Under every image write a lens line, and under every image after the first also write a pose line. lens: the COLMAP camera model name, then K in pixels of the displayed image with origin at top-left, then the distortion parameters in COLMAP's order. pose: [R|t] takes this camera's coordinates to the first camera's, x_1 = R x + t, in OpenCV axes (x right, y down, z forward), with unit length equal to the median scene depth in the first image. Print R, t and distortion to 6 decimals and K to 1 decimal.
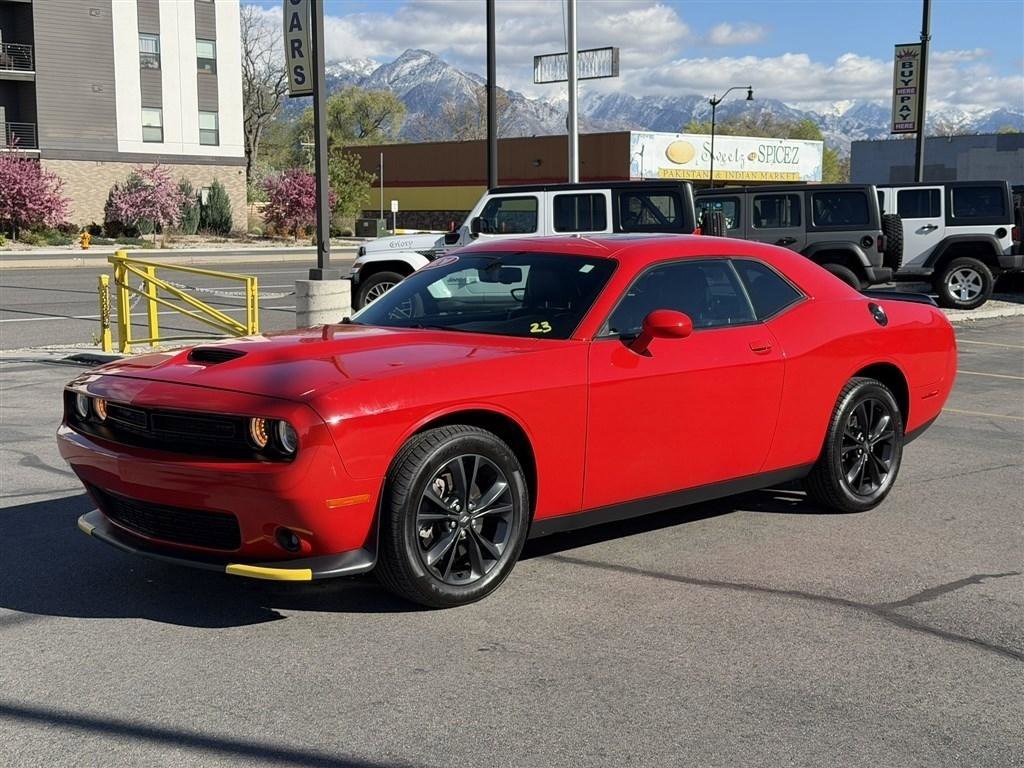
lens RADIAL K [[1667.9, 0, 512.0], [0, 1667.9, 384.0], [0, 0, 1]] dist [0.150858, -0.029381]
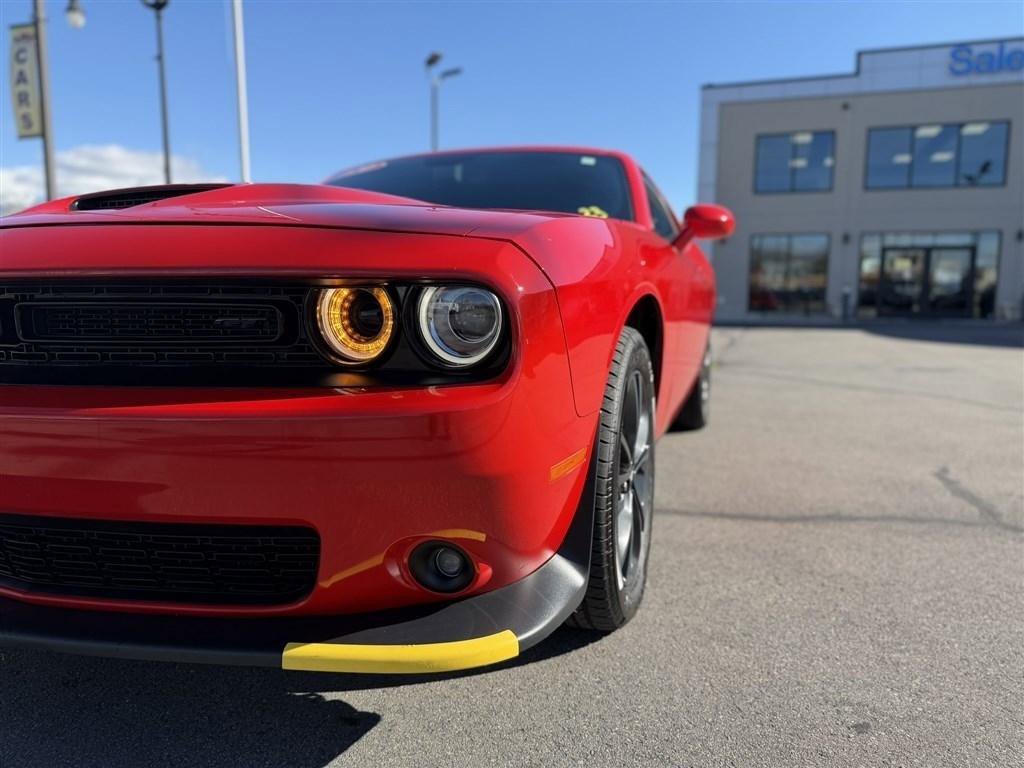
lens RADIAL K [[739.2, 0, 512.0], [0, 739.2, 384.0], [0, 0, 1]] dist [-0.006163, -0.001657]
pose [[0.870287, -0.045233, 0.490464, -0.199971], [0.045384, 0.998902, 0.011595, 0.042154], [-0.490450, 0.012168, 0.871384, 0.787706]]
